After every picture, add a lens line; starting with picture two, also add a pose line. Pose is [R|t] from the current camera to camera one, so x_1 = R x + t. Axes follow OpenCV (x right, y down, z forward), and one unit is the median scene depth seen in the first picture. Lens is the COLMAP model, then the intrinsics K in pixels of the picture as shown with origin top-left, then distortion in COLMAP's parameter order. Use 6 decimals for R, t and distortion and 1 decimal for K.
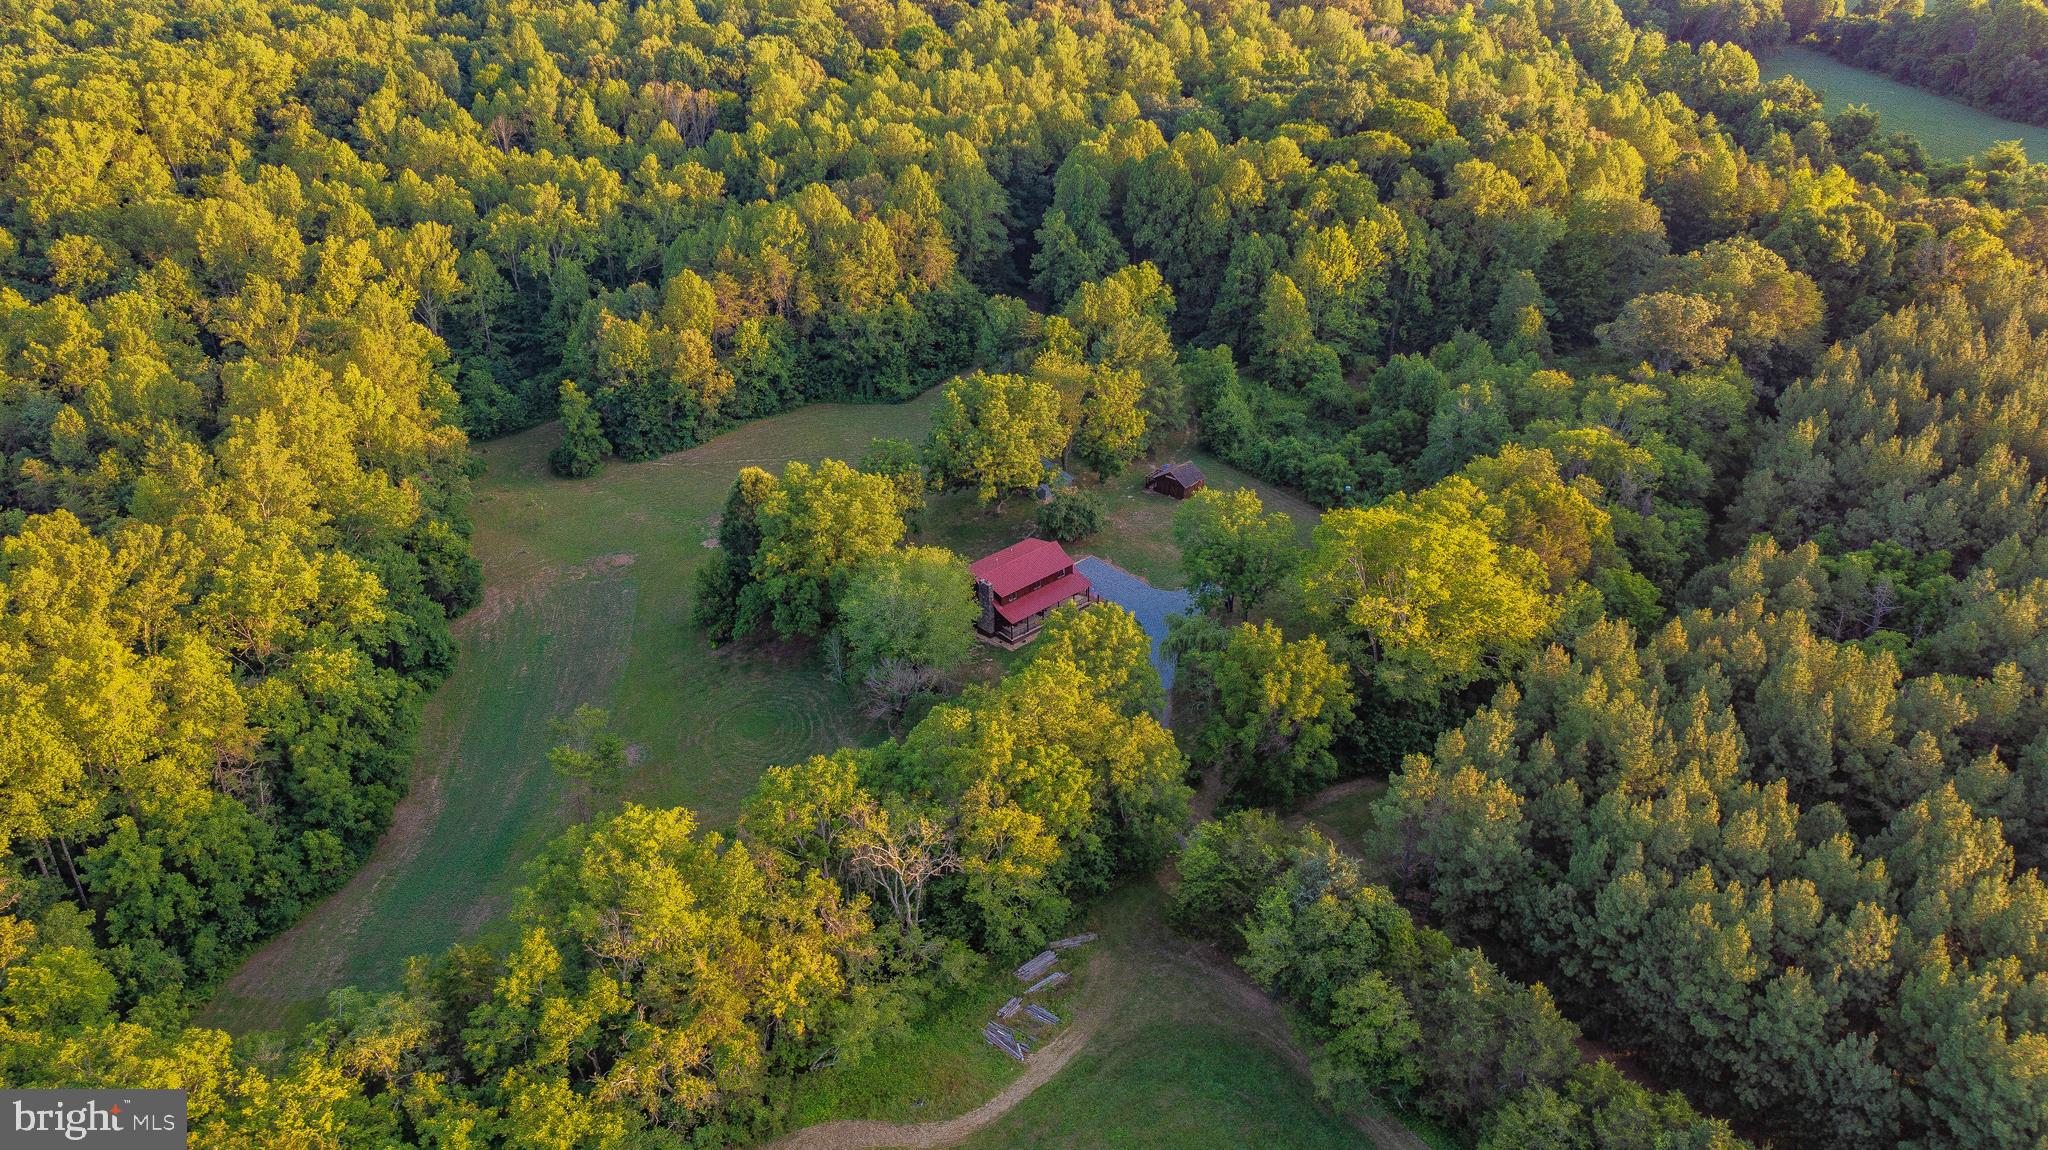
lens RADIAL K [[1613.8, 0, 1022.3], [0, 1613.8, 575.8], [0, 0, 1]] dist [-0.013435, -0.004595]
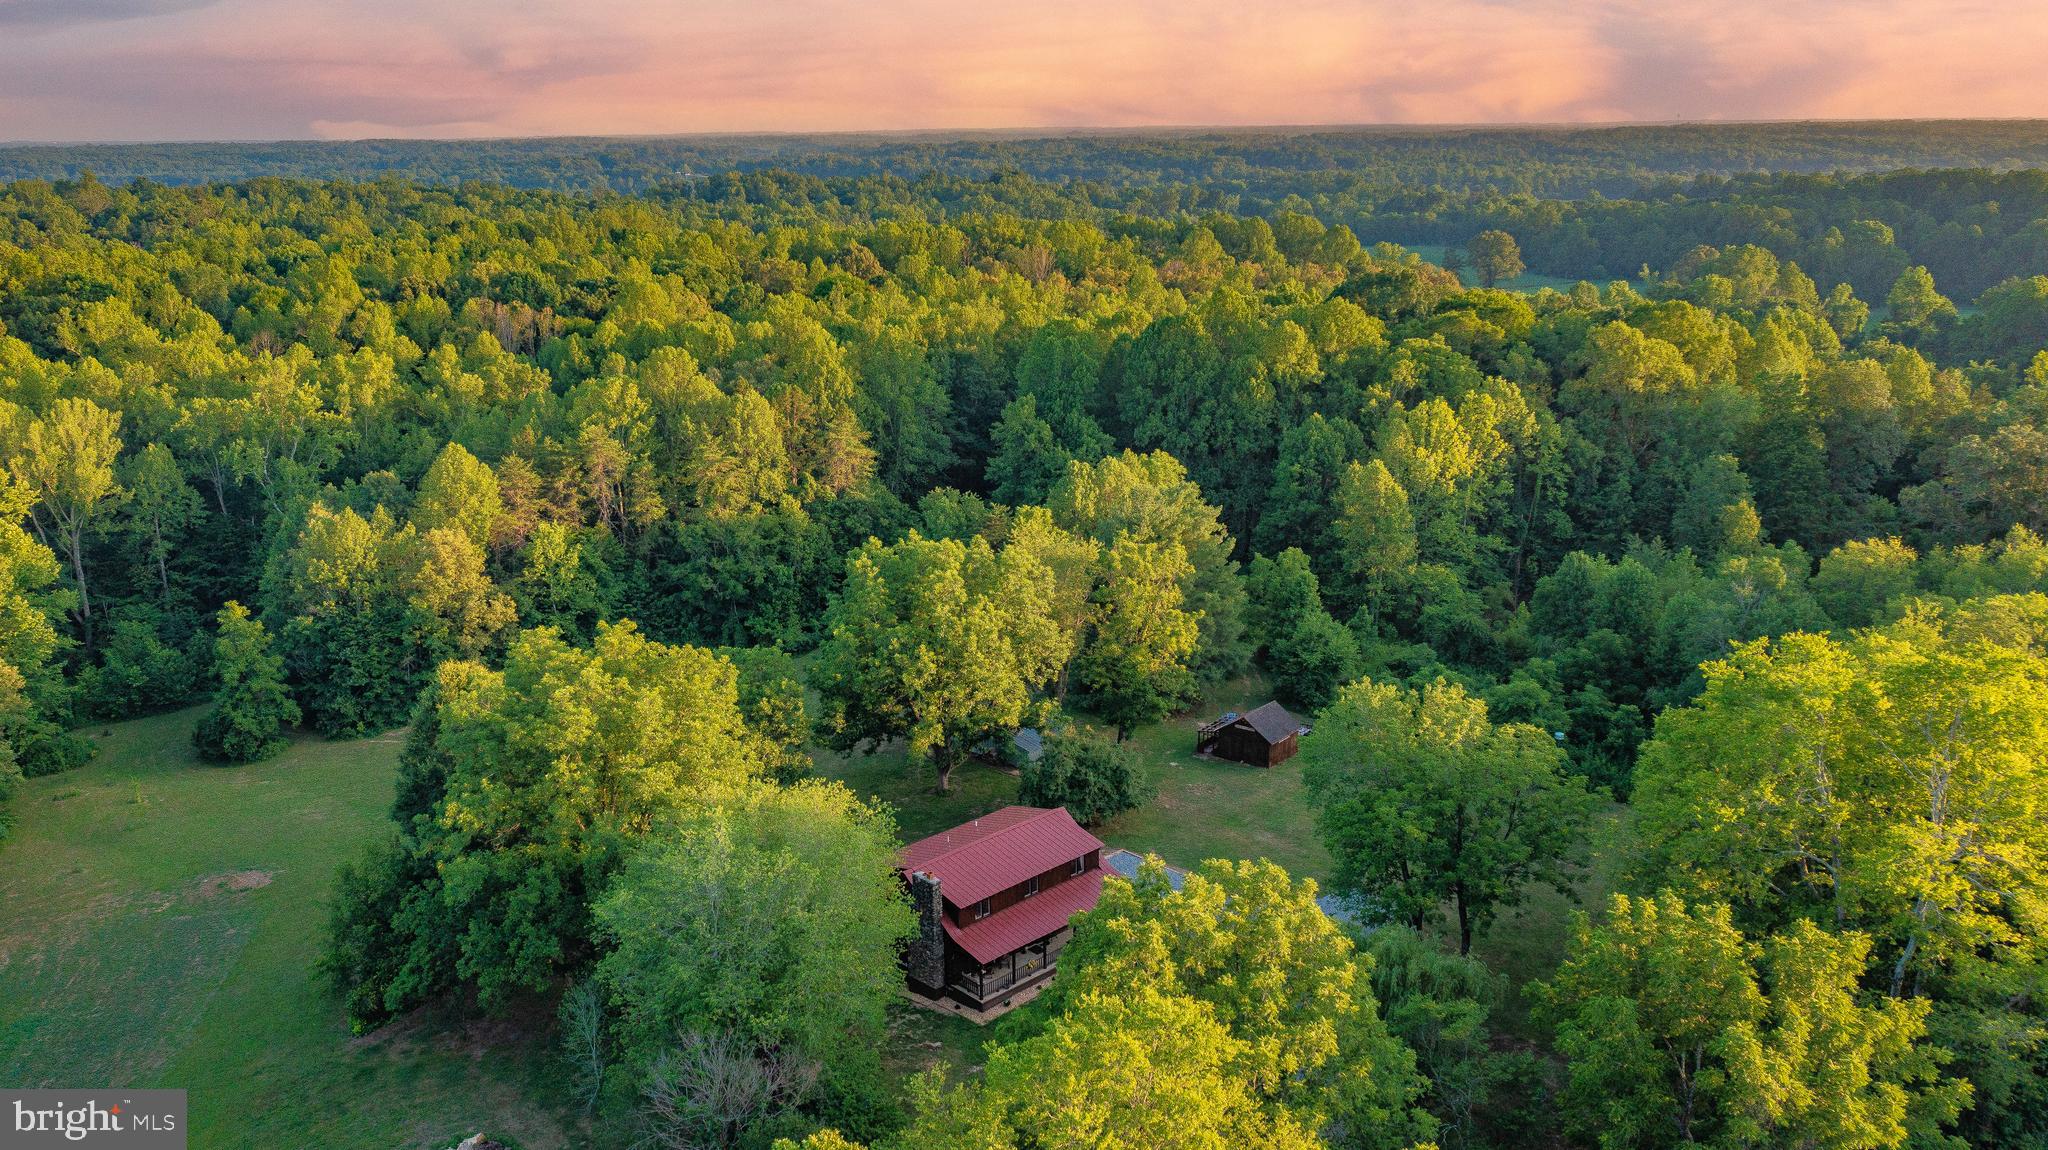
lens RADIAL K [[1613.8, 0, 1027.7], [0, 1613.8, 573.2], [0, 0, 1]] dist [-0.013435, -0.004595]
pose [[0.998758, -0.002302, 0.049772, -0.012111], [0.015538, 0.963507, -0.267231, 0.034022], [-0.047340, 0.267673, 0.962346, 0.382103]]
